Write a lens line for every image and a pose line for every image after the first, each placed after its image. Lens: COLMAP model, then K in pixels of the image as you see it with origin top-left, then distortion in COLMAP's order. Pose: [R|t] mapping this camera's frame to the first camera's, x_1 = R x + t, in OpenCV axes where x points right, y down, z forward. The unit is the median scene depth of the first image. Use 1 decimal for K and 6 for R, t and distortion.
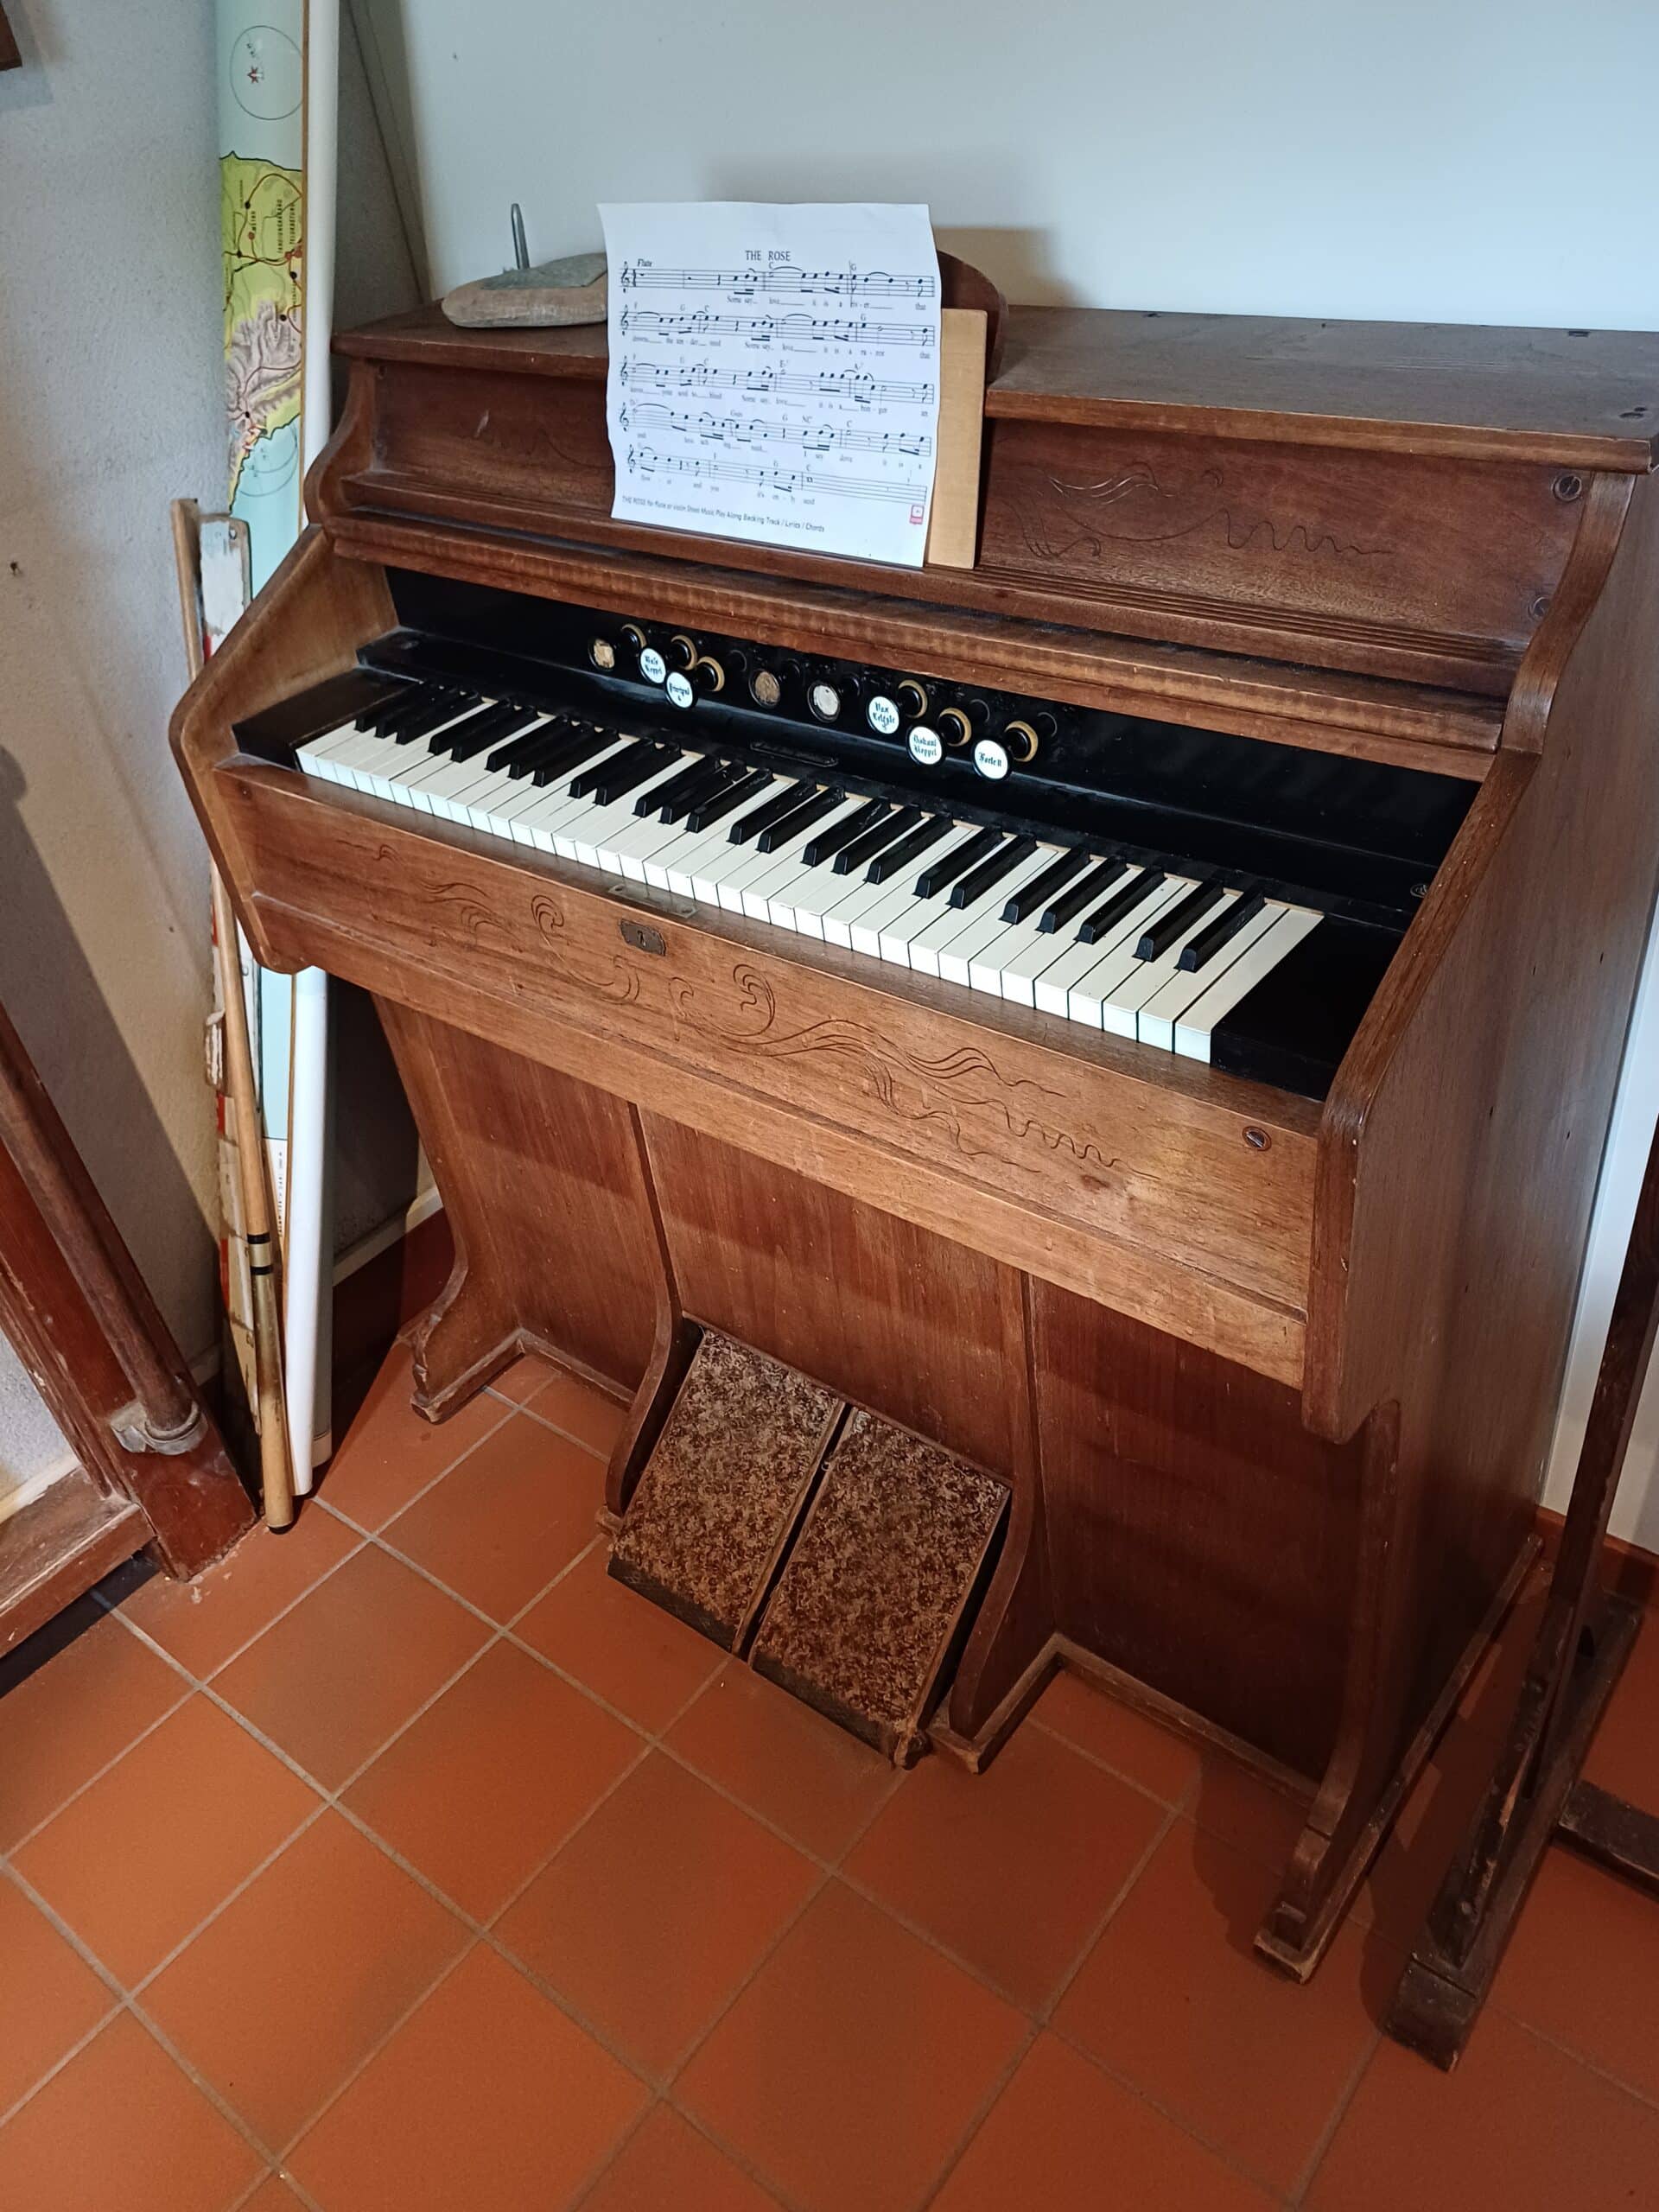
lens RADIAL K [[1669.4, 0, 832.3], [0, 1669.4, 1097.0], [0, 0, 1]] dist [0.099240, -0.145054]
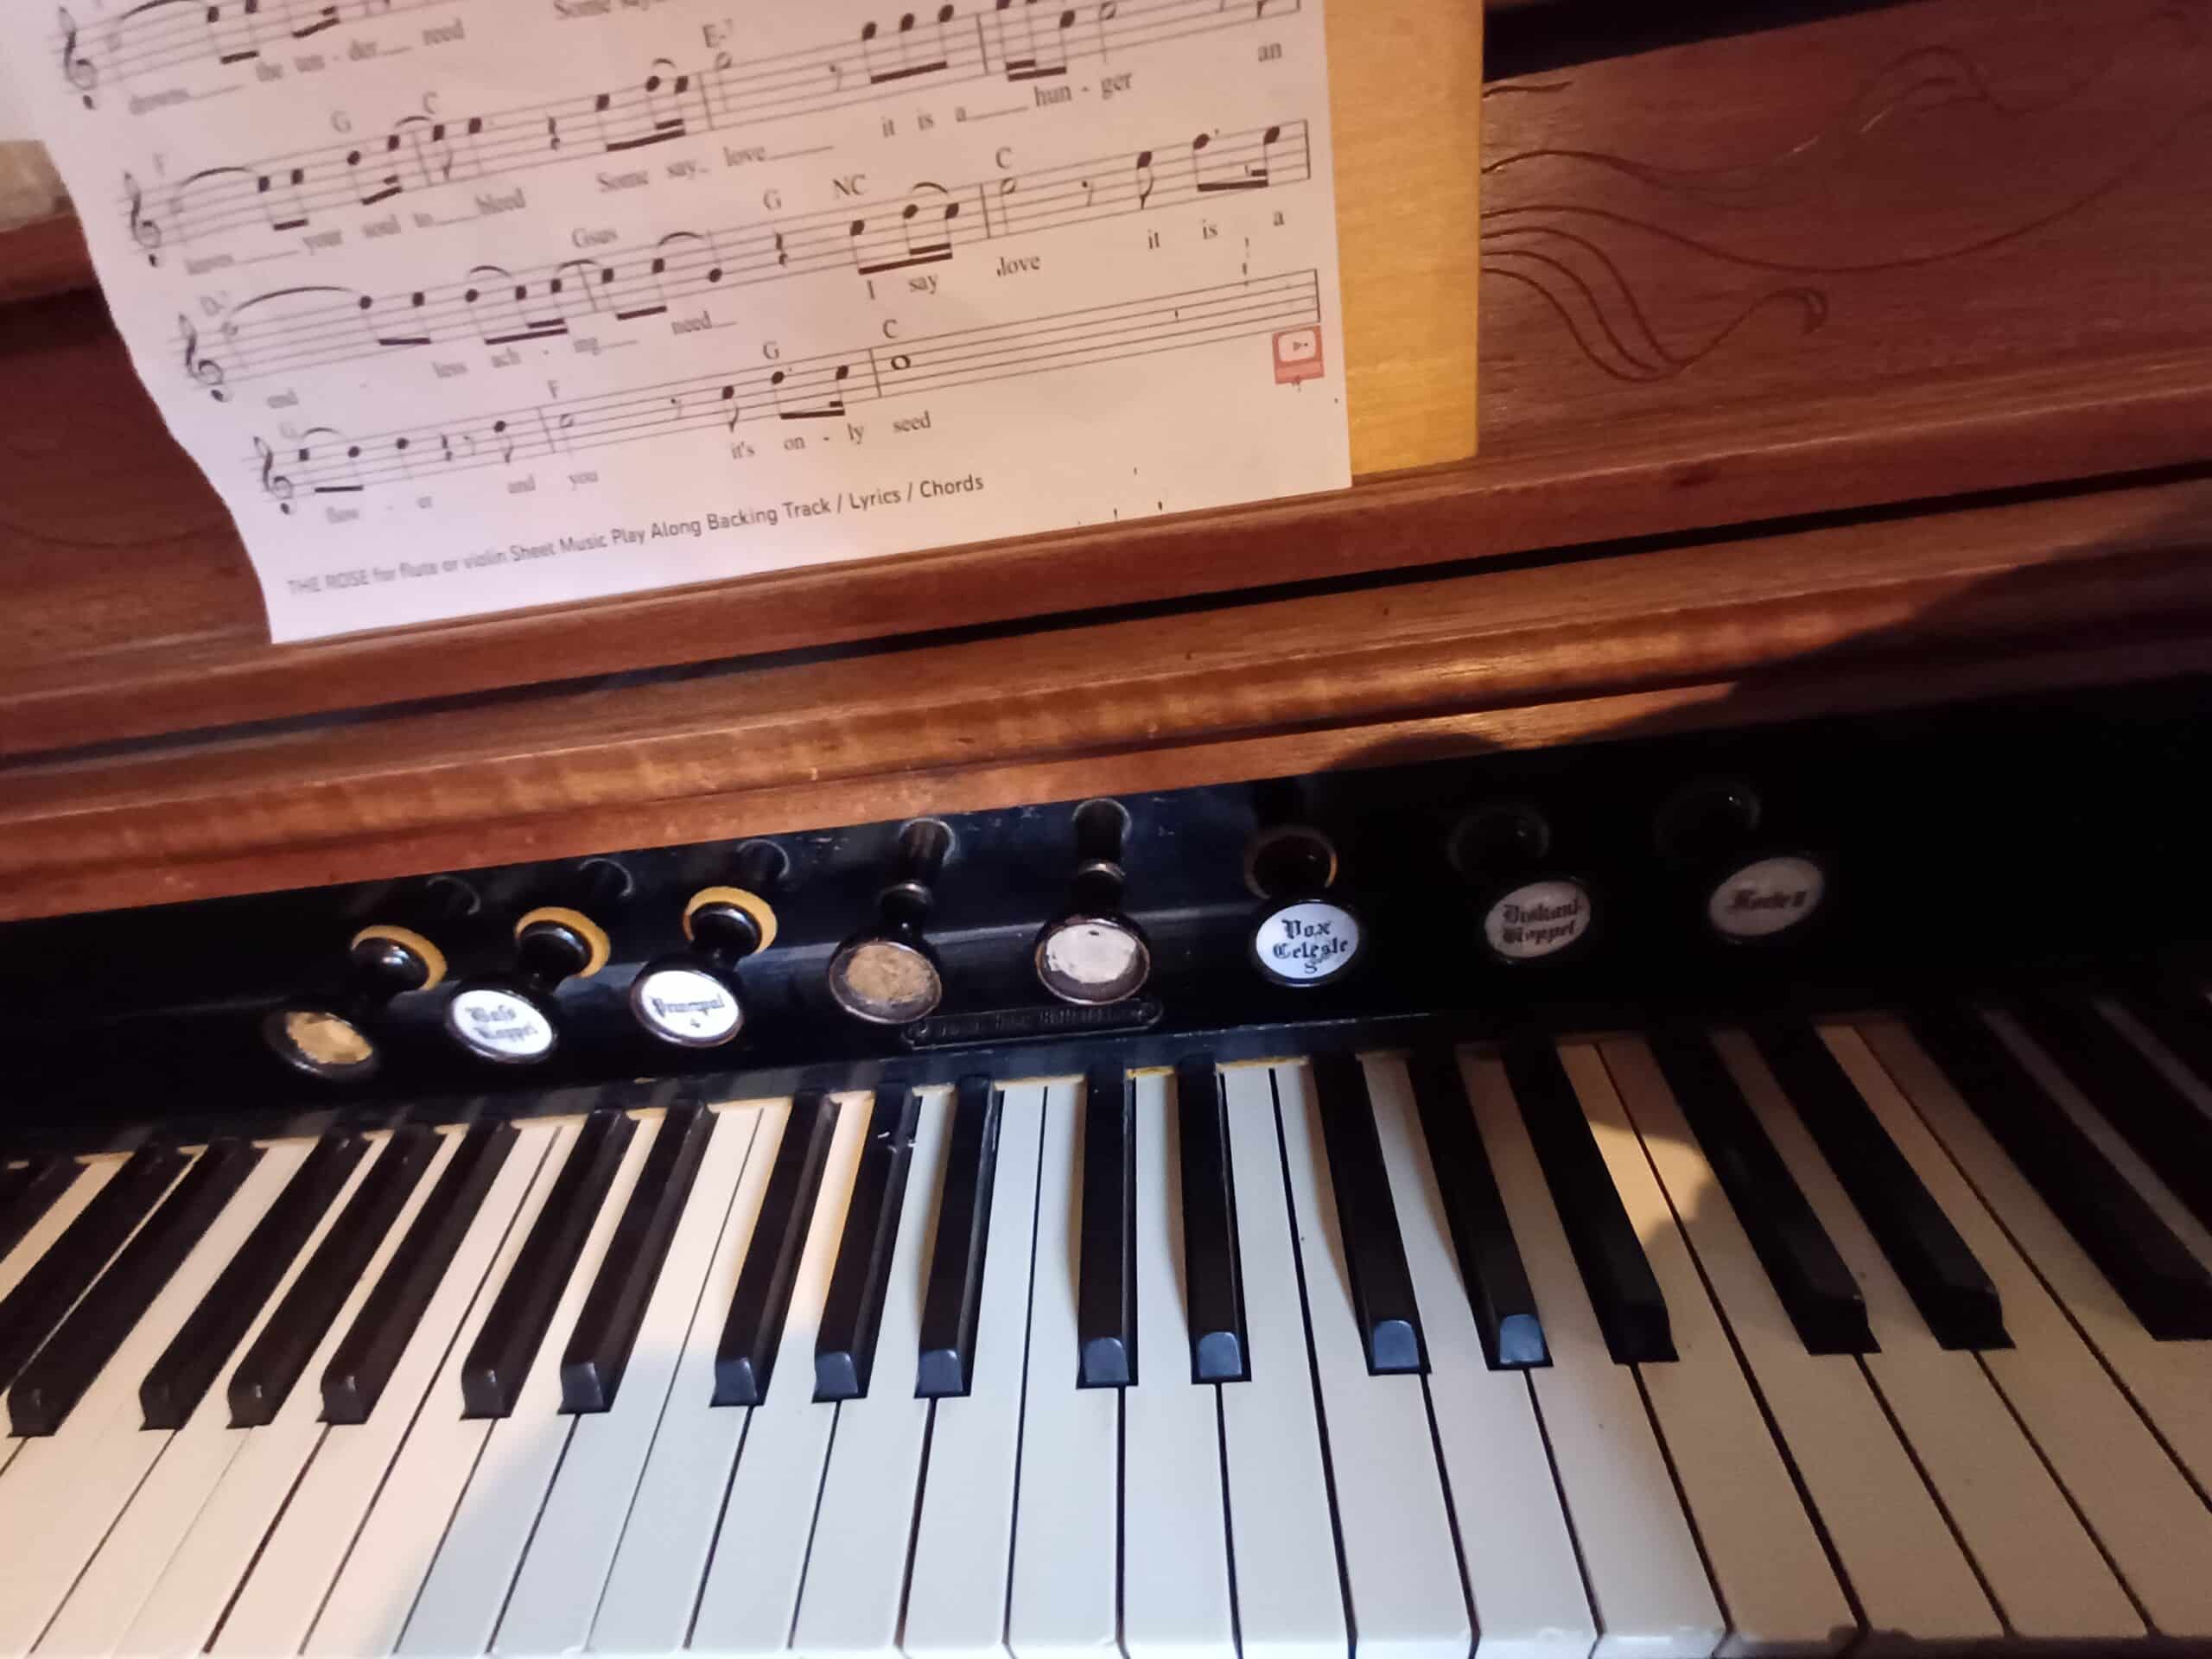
lens RADIAL K [[1014.6, 0, 1097.7], [0, 1014.6, 827.3], [0, 0, 1]] dist [0.000240, -0.000814]
pose [[0.799233, -0.370538, 0.473211, -0.107568], [0.407265, 0.912911, 0.026982, -0.241544], [-0.441997, 0.171158, 0.880536, 0.738319]]
